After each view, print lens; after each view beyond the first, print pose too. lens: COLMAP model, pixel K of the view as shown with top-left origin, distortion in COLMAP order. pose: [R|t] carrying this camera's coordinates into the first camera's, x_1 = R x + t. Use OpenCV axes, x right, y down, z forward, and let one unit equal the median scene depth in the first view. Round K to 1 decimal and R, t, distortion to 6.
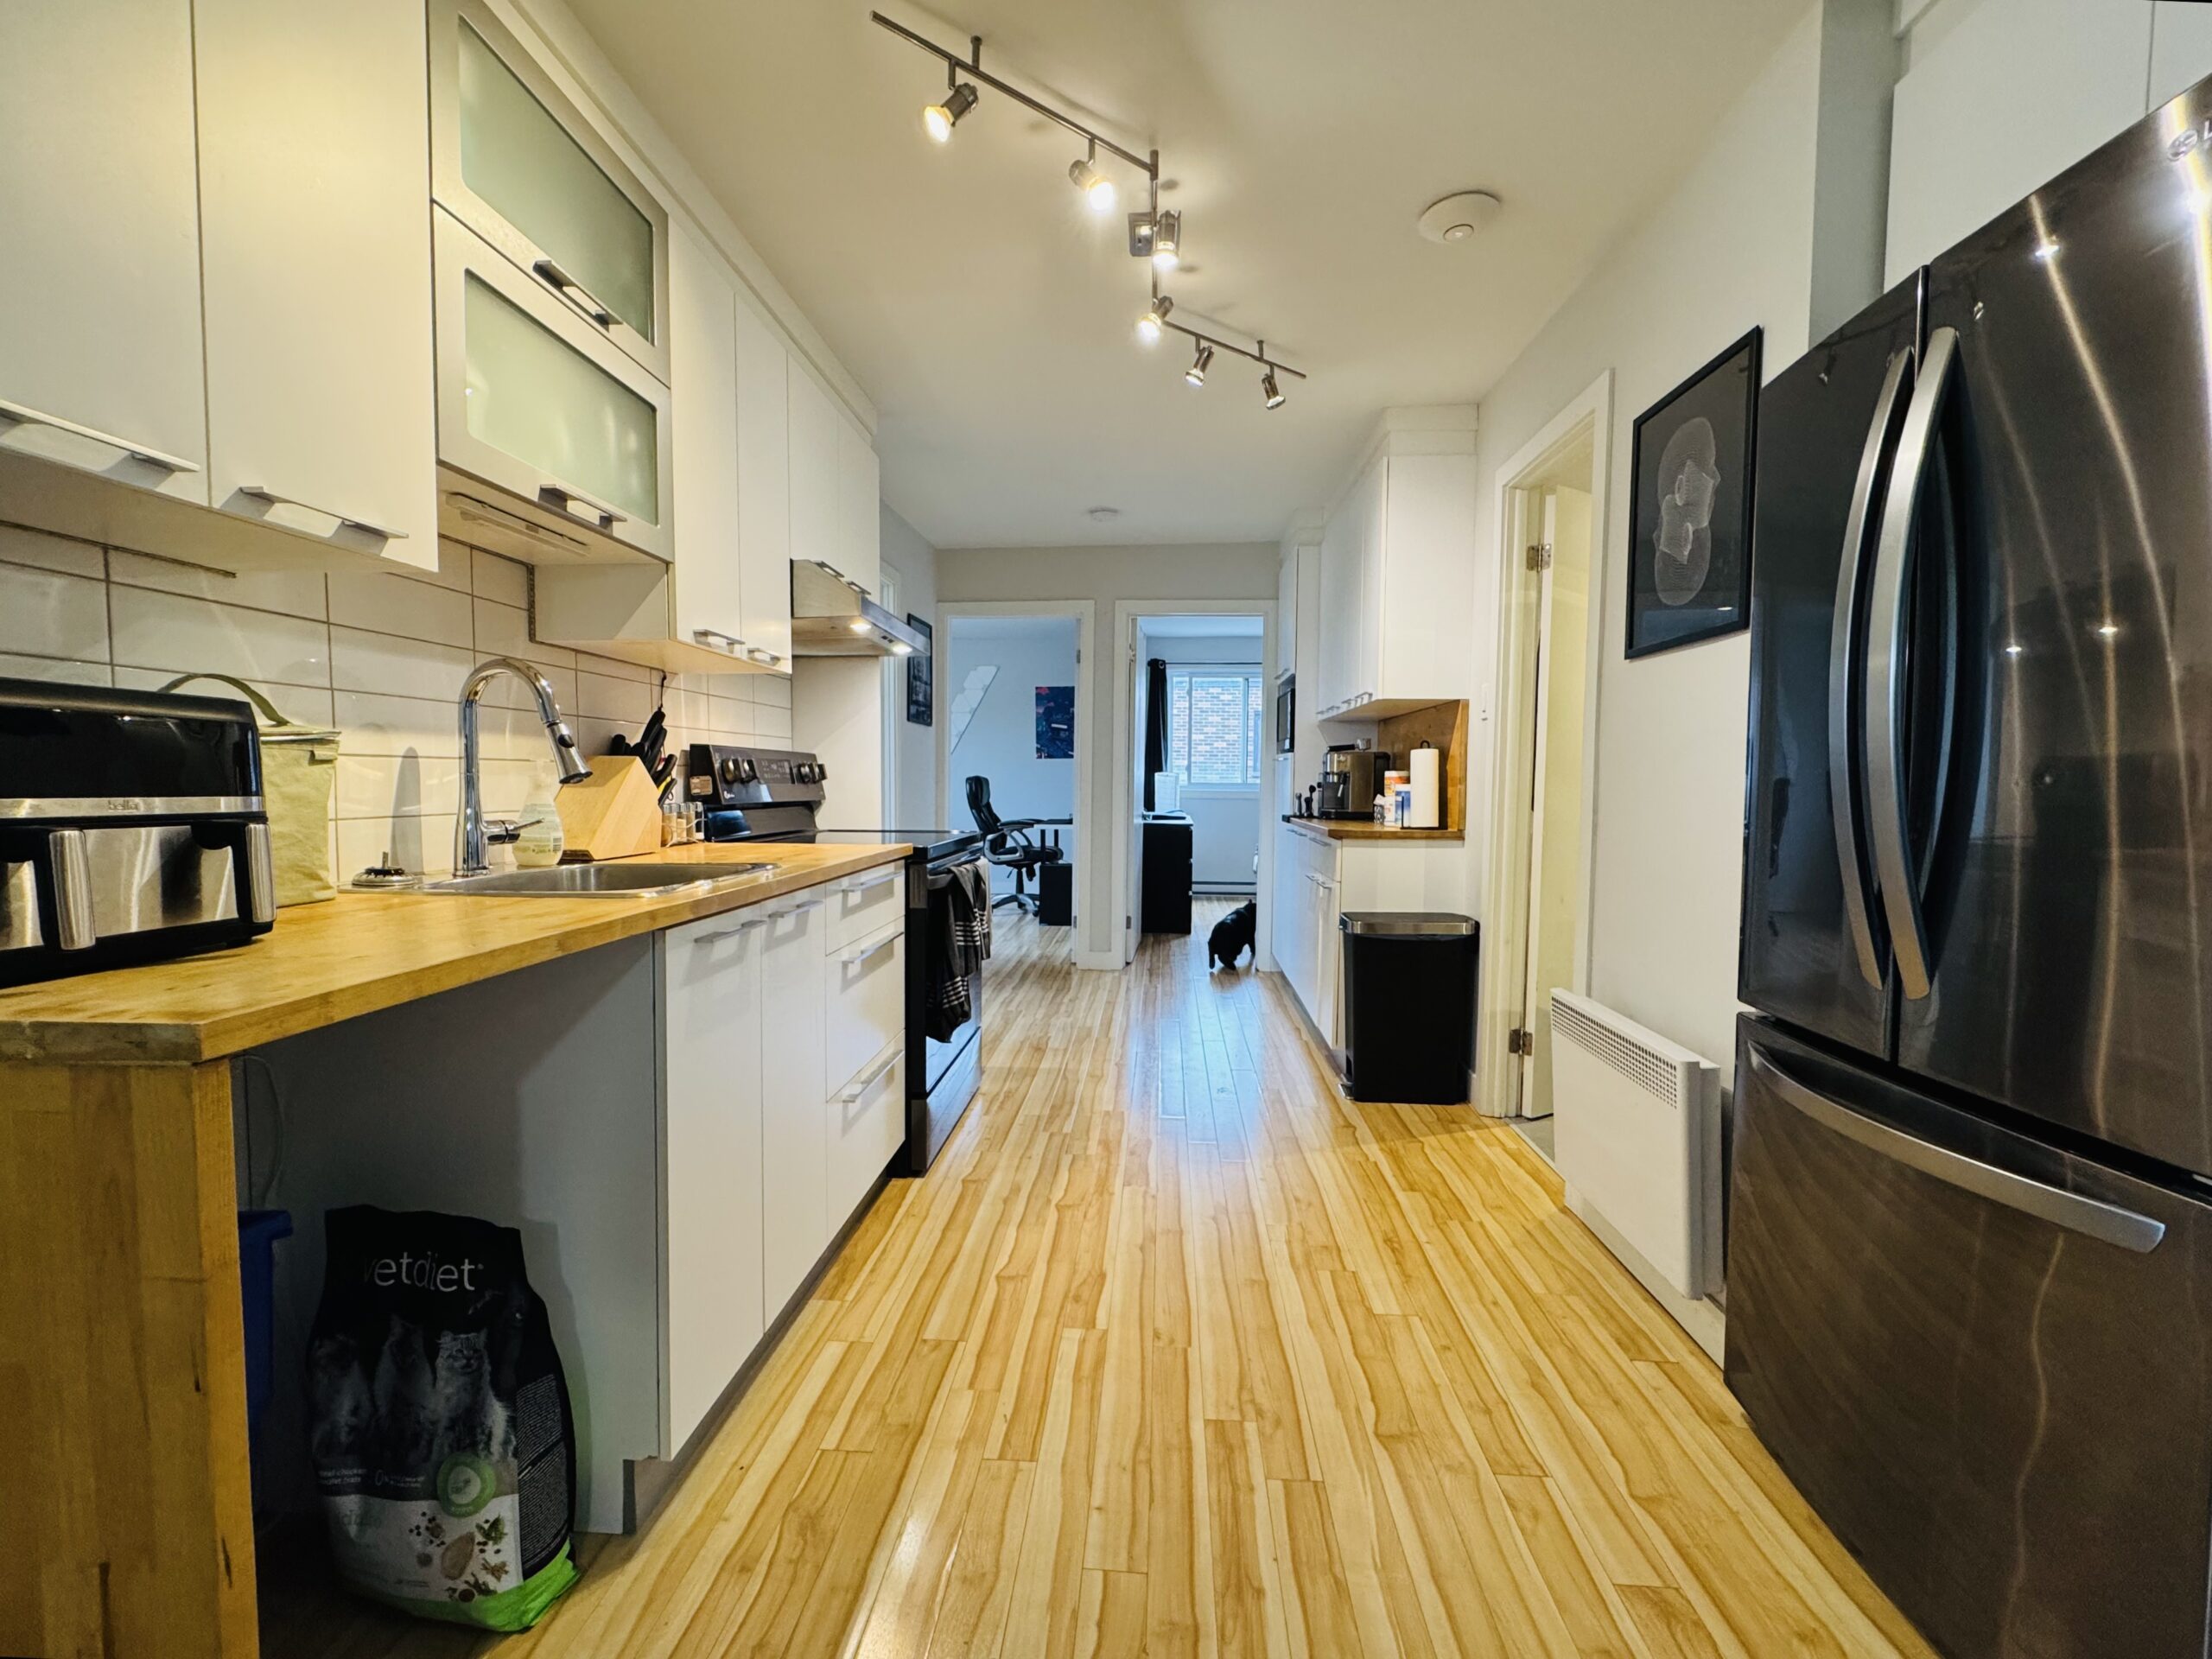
lens RADIAL K [[879.0, 0, 1105.8], [0, 879.0, 824.1], [0, 0, 1]] dist [-0.001806, -0.000295]
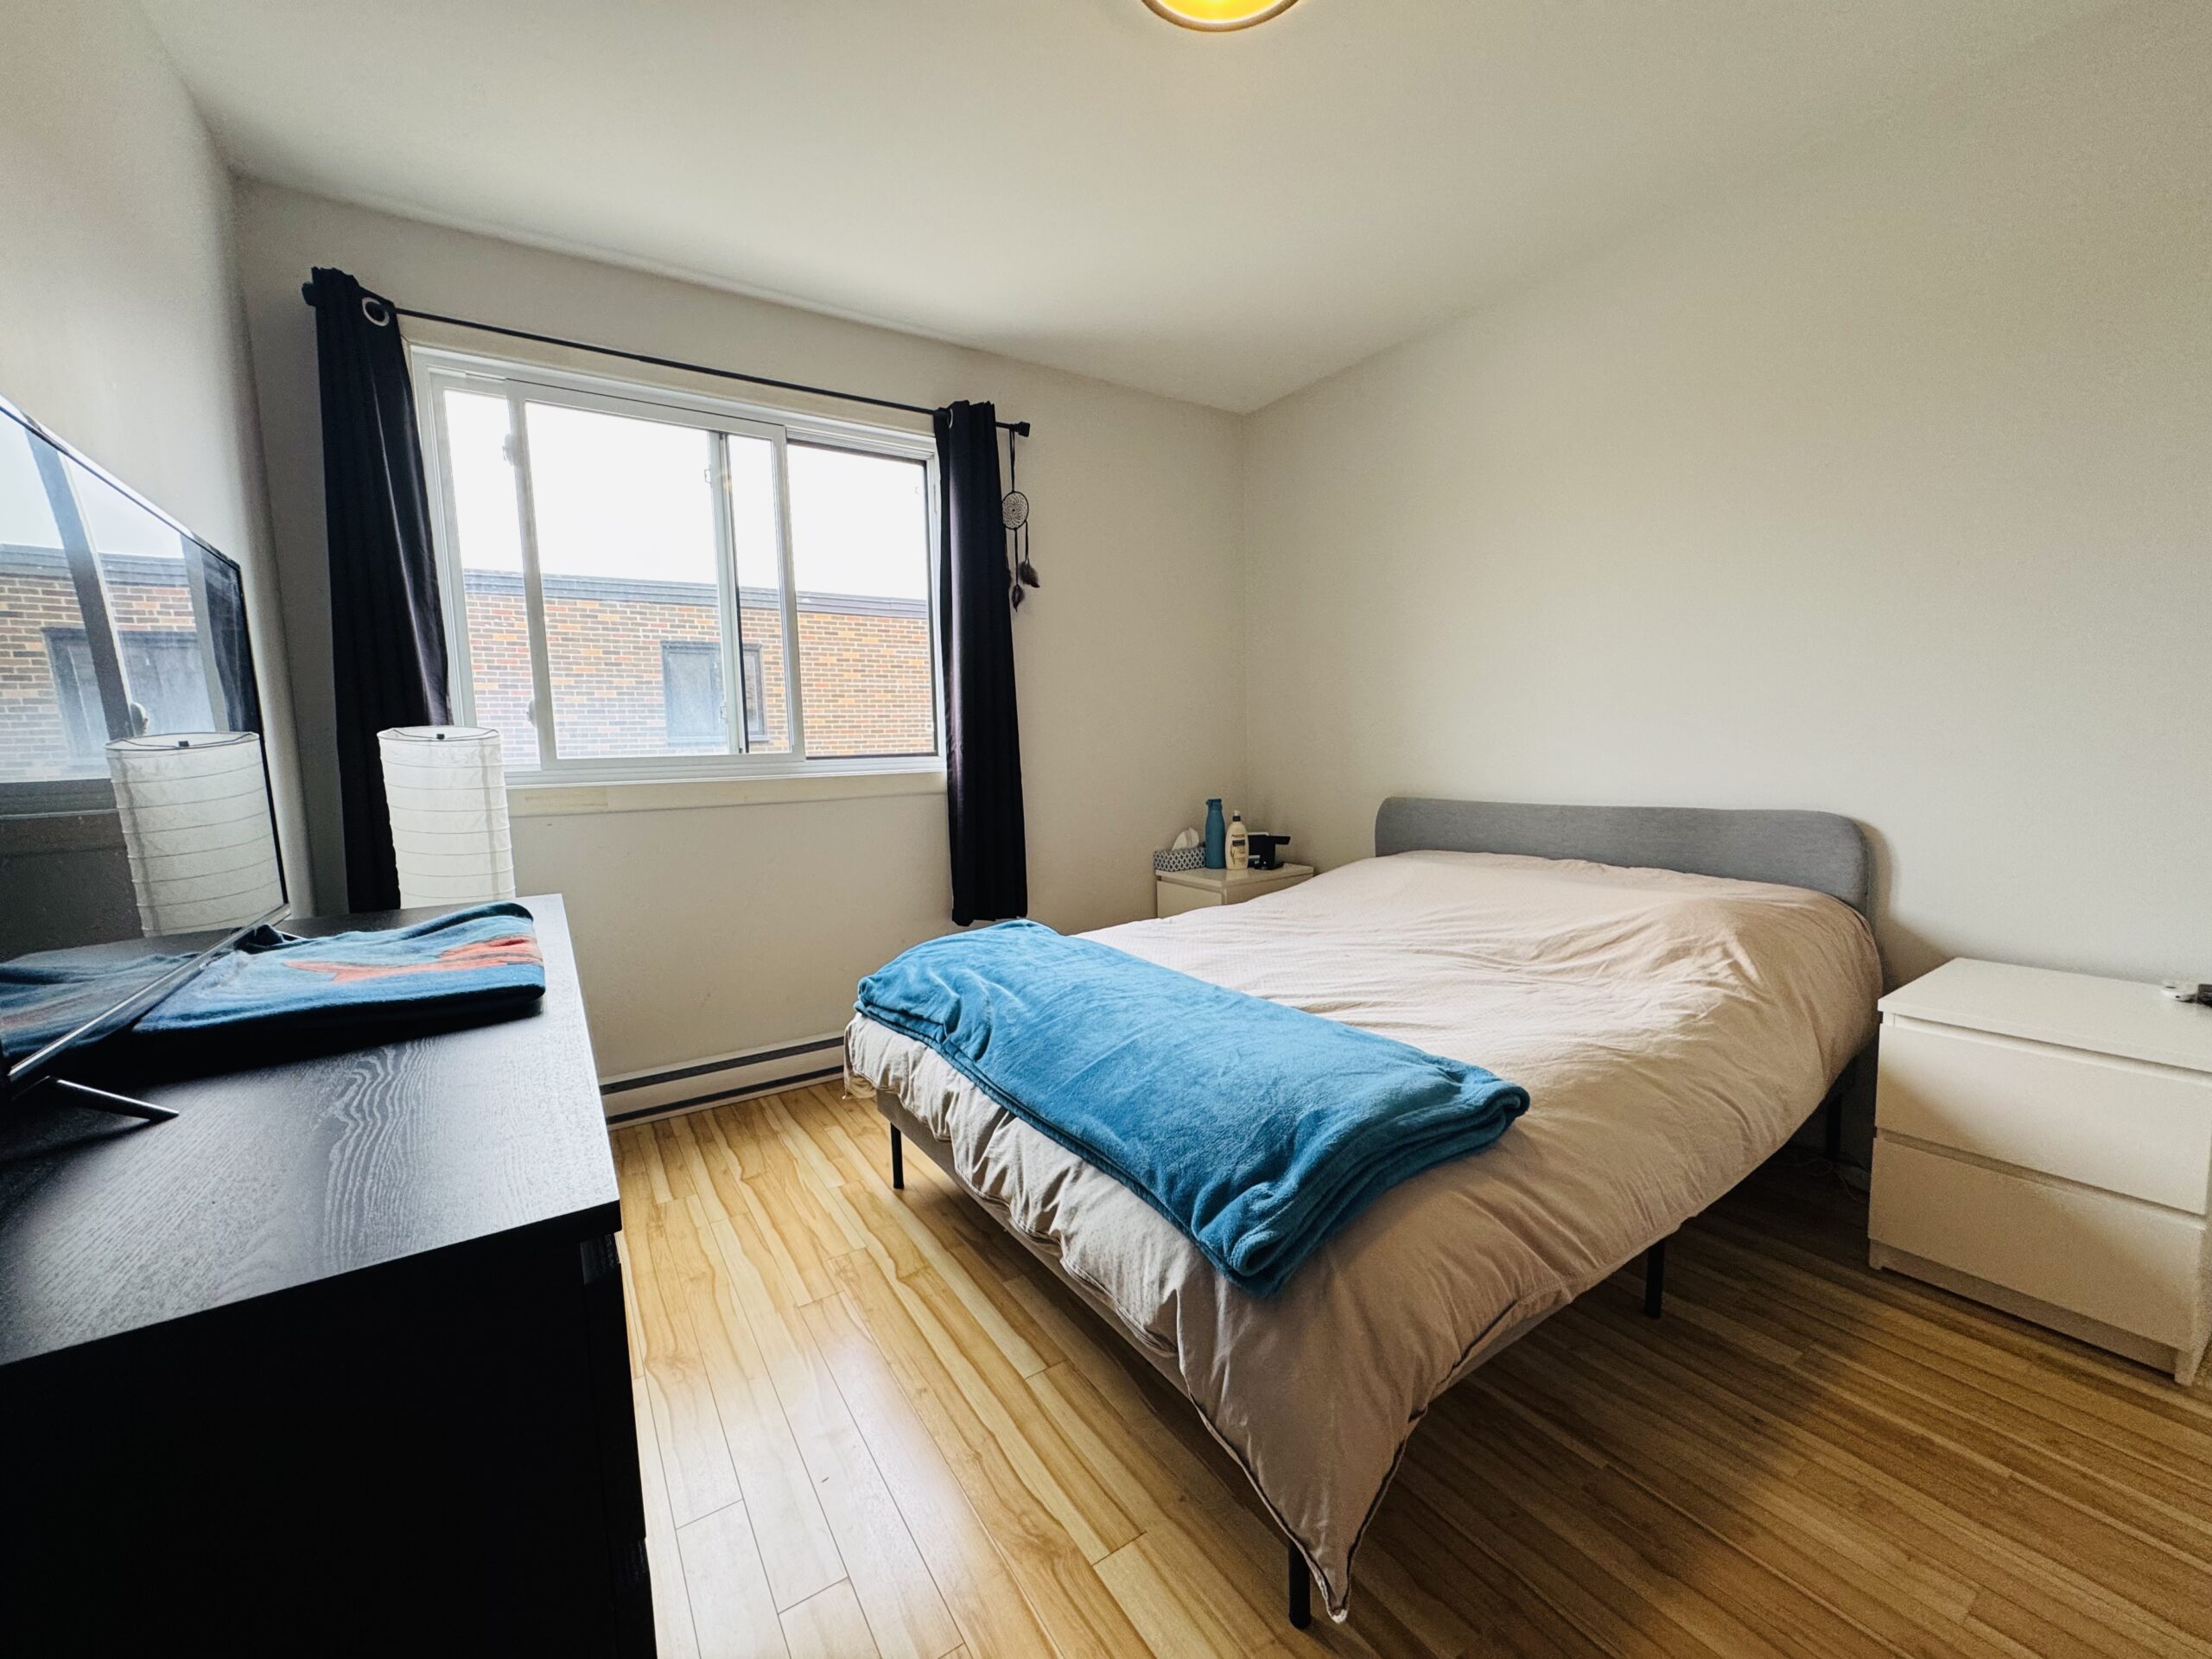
lens RADIAL K [[879.0, 0, 1103.1], [0, 879.0, 828.1], [0, 0, 1]] dist [-0.001806, -0.000295]
pose [[0.772670, -0.082508, 0.629423, 0.052101], [0.061183, 0.996581, 0.055530, -0.030131], [-0.631852, -0.004396, 0.775077, 0.653651]]
